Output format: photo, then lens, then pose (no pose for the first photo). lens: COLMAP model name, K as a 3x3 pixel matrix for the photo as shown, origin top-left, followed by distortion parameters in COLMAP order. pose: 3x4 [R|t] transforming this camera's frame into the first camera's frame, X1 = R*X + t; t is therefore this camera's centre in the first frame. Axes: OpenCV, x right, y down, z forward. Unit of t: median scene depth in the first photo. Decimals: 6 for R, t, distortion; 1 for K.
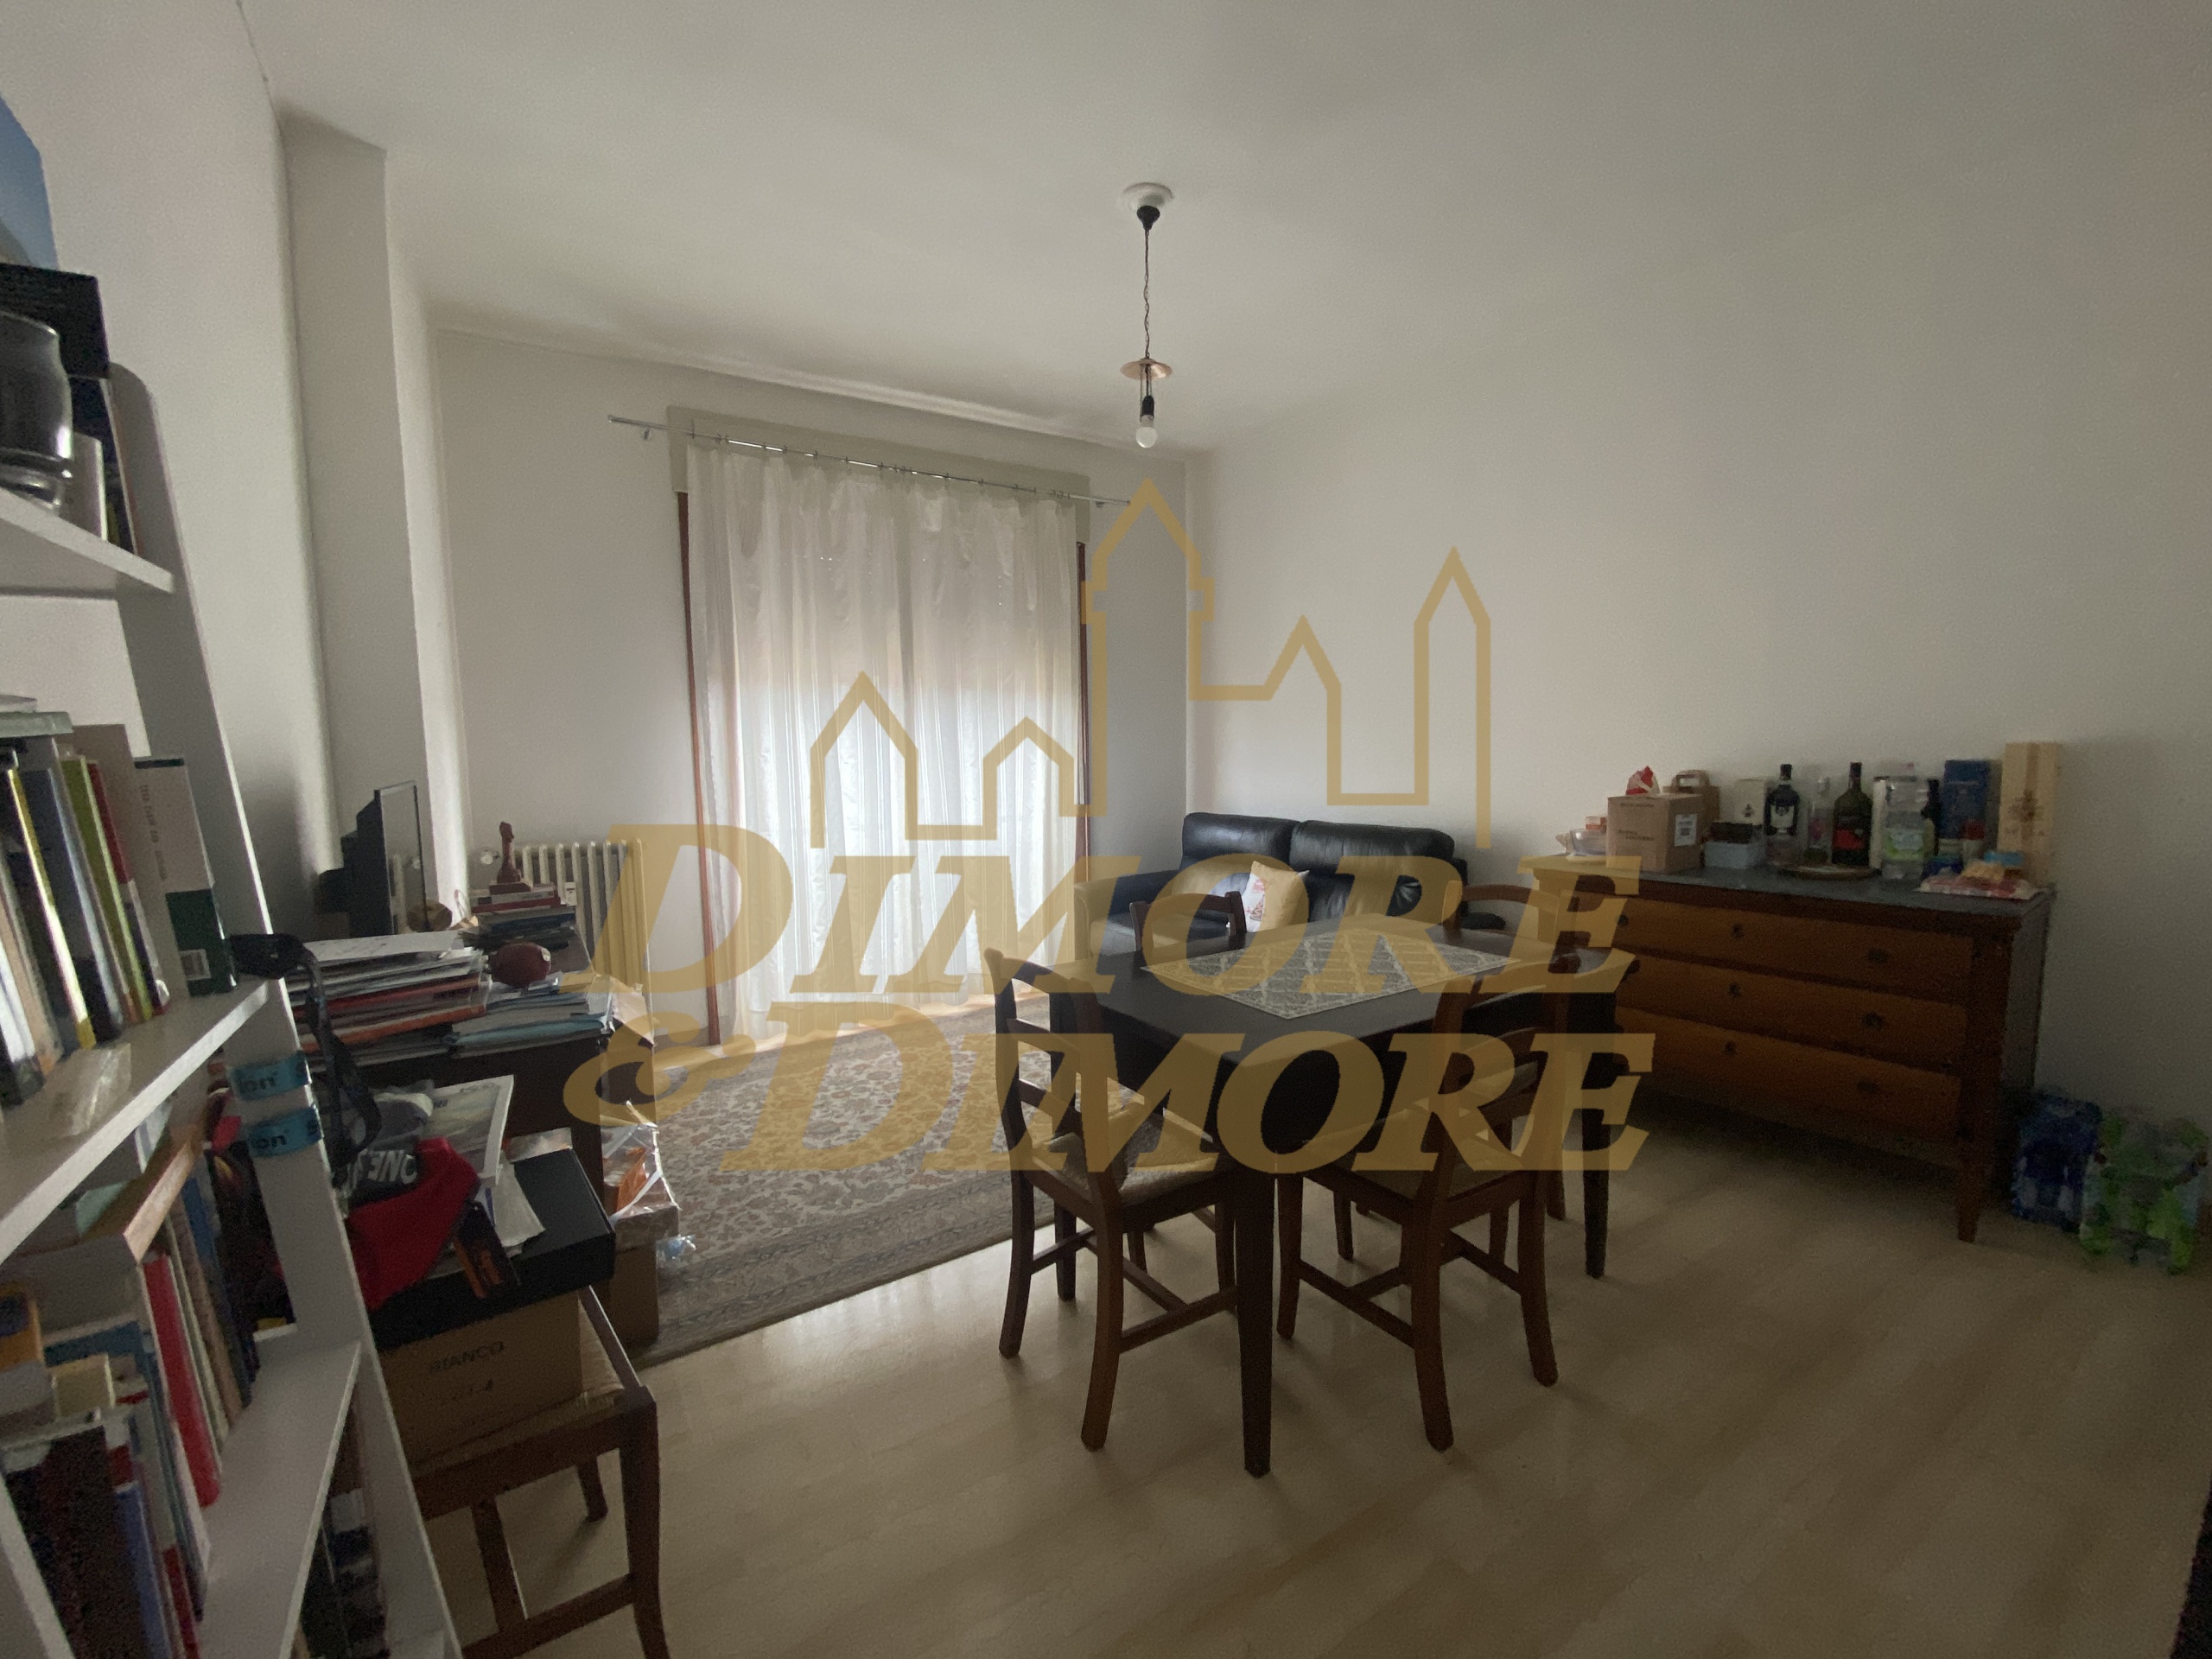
lens RADIAL K [[892.7, 0, 1108.8], [0, 892.7, 847.1], [0, 0, 1]] dist [0.020673, -0.018594]
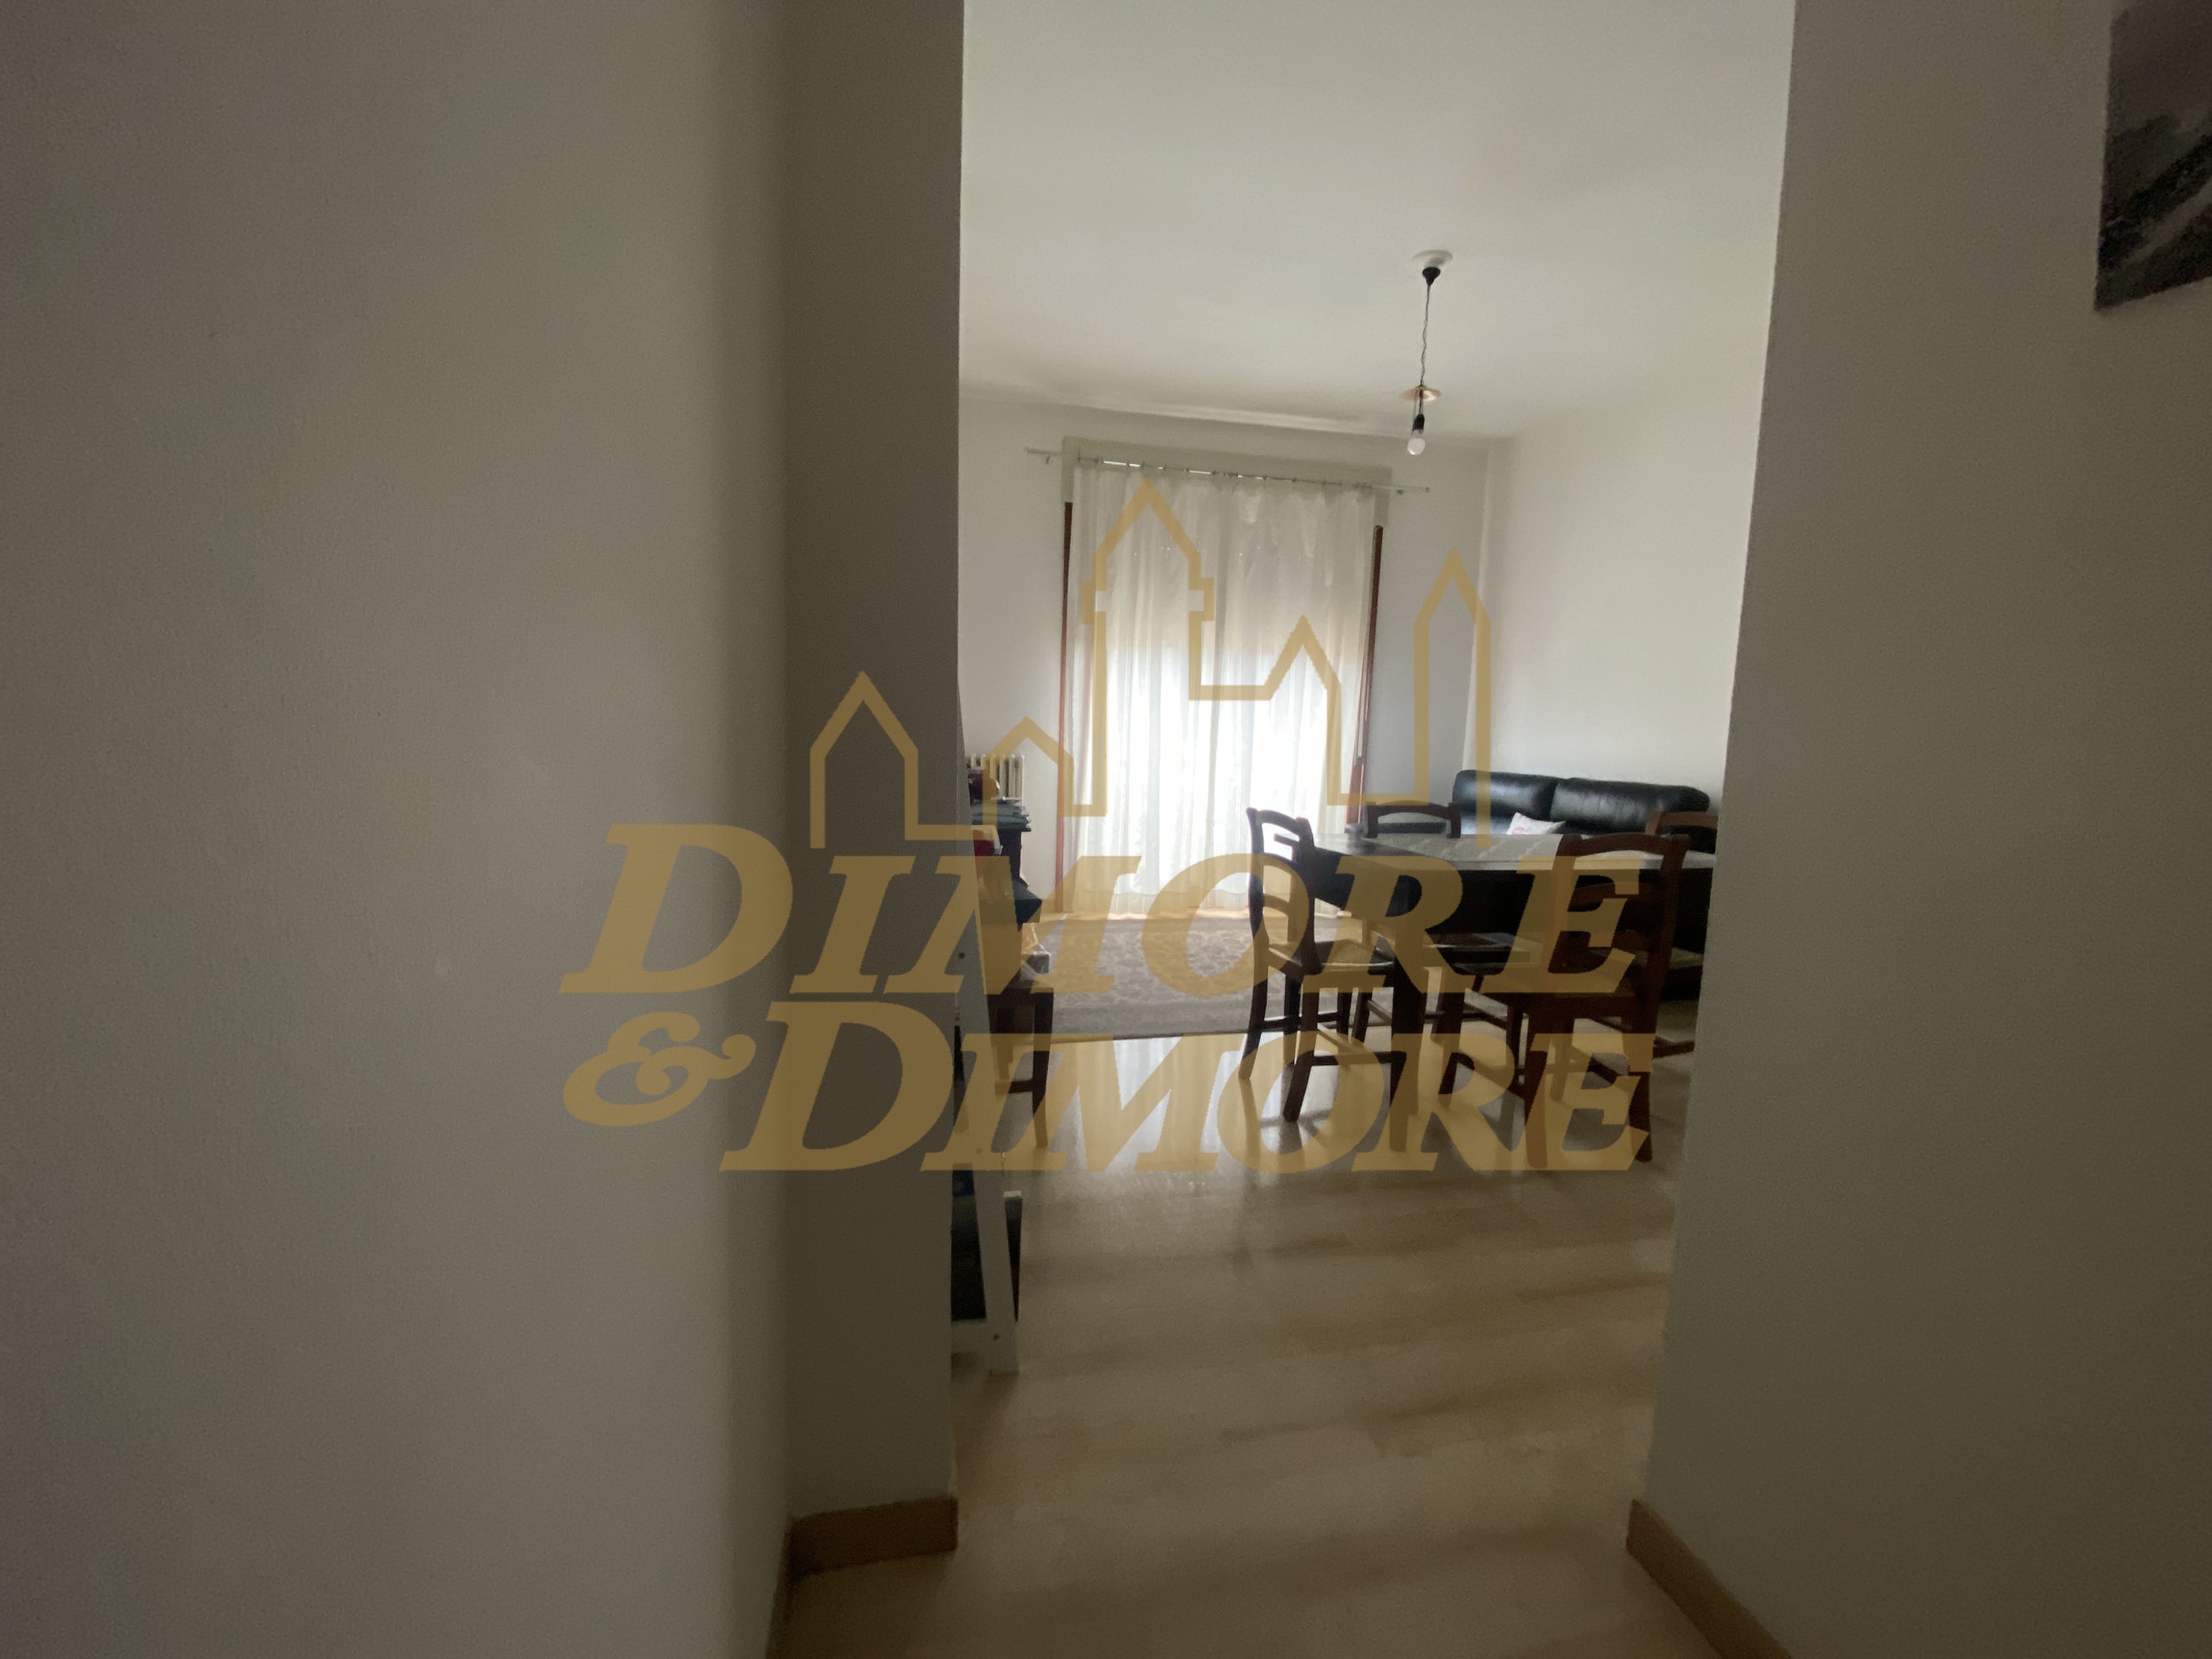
lens RADIAL K [[892.7, 0, 1108.8], [0, 892.7, 847.1], [0, 0, 1]] dist [0.020673, -0.018594]
pose [[0.939986, 0.084697, -0.330534, 0.072265], [-0.078533, 0.996398, 0.031984, 0.075567], [0.332052, -0.004107, 0.943252, -0.254483]]
